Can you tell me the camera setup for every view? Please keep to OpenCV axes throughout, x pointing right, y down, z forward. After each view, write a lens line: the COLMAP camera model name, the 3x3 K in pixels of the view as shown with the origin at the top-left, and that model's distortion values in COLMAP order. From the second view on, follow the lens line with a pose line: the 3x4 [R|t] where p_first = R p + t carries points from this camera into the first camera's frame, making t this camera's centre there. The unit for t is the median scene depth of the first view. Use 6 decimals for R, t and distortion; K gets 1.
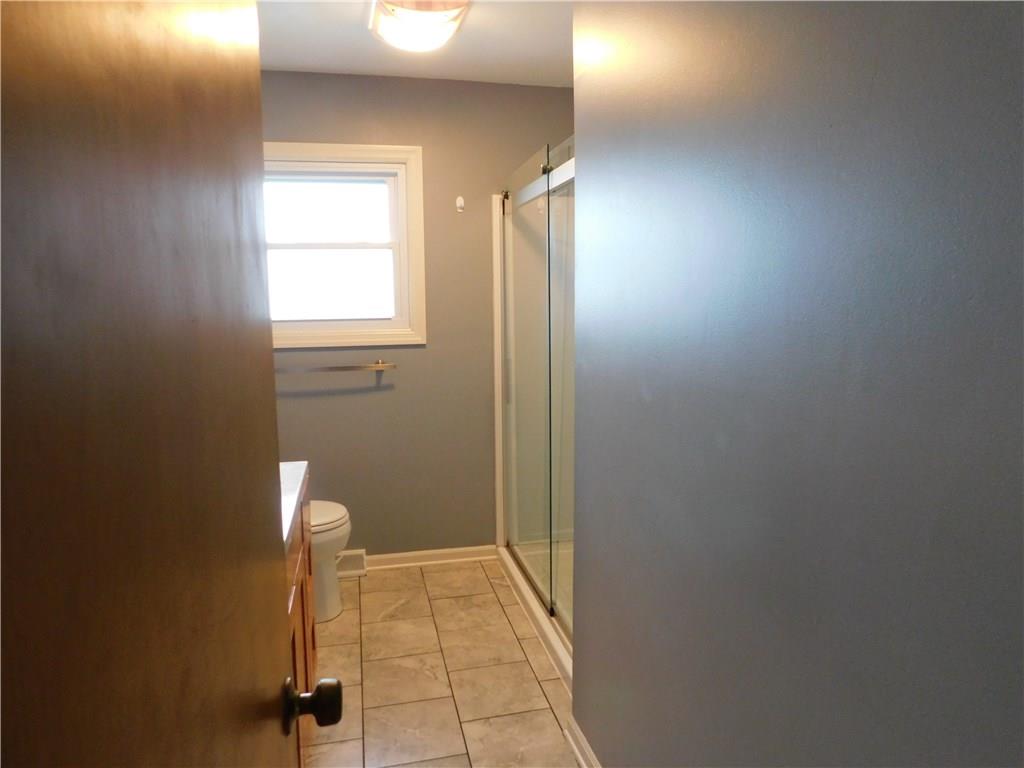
lens RADIAL K [[680.2, 0, 513.3], [0, 680.2, 381.3], [0, 0, 1]] dist [-0.057894, 0.026300]
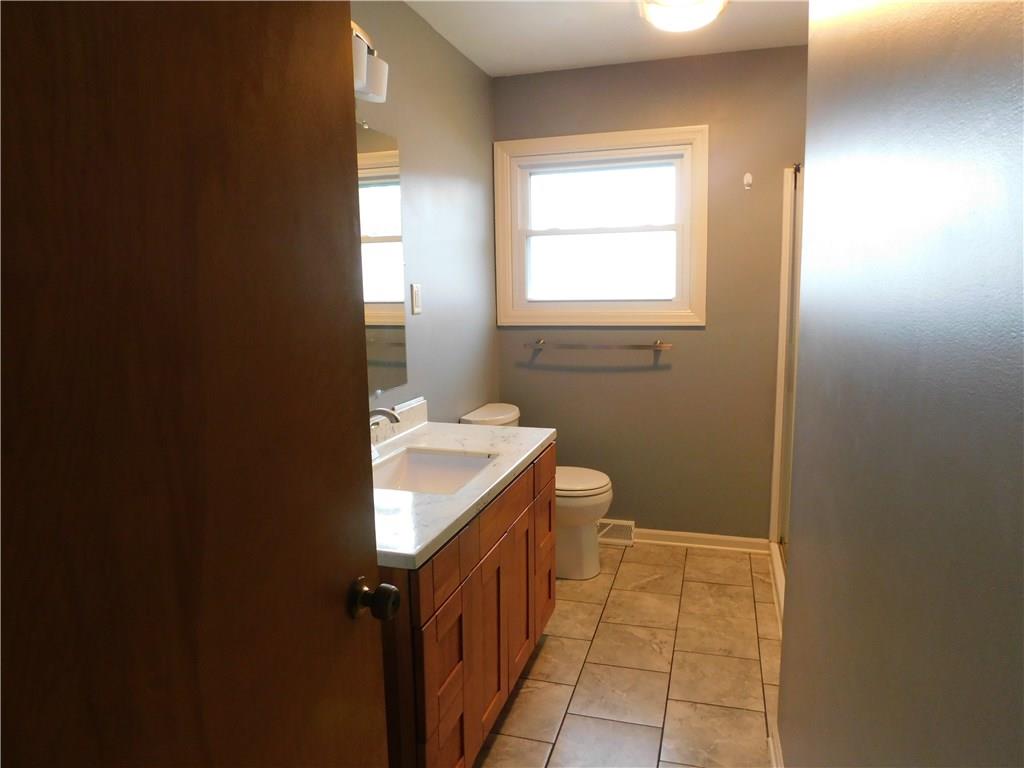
lens RADIAL K [[680.2, 0, 506.8], [0, 680.2, 381.4], [0, 0, 1]] dist [-0.057894, 0.026300]
pose [[0.861384, 0.068006, -0.503382, 0.139294], [-0.052681, 0.997614, 0.044627, -0.003443], [0.505216, -0.011922, 0.862911, 0.003162]]
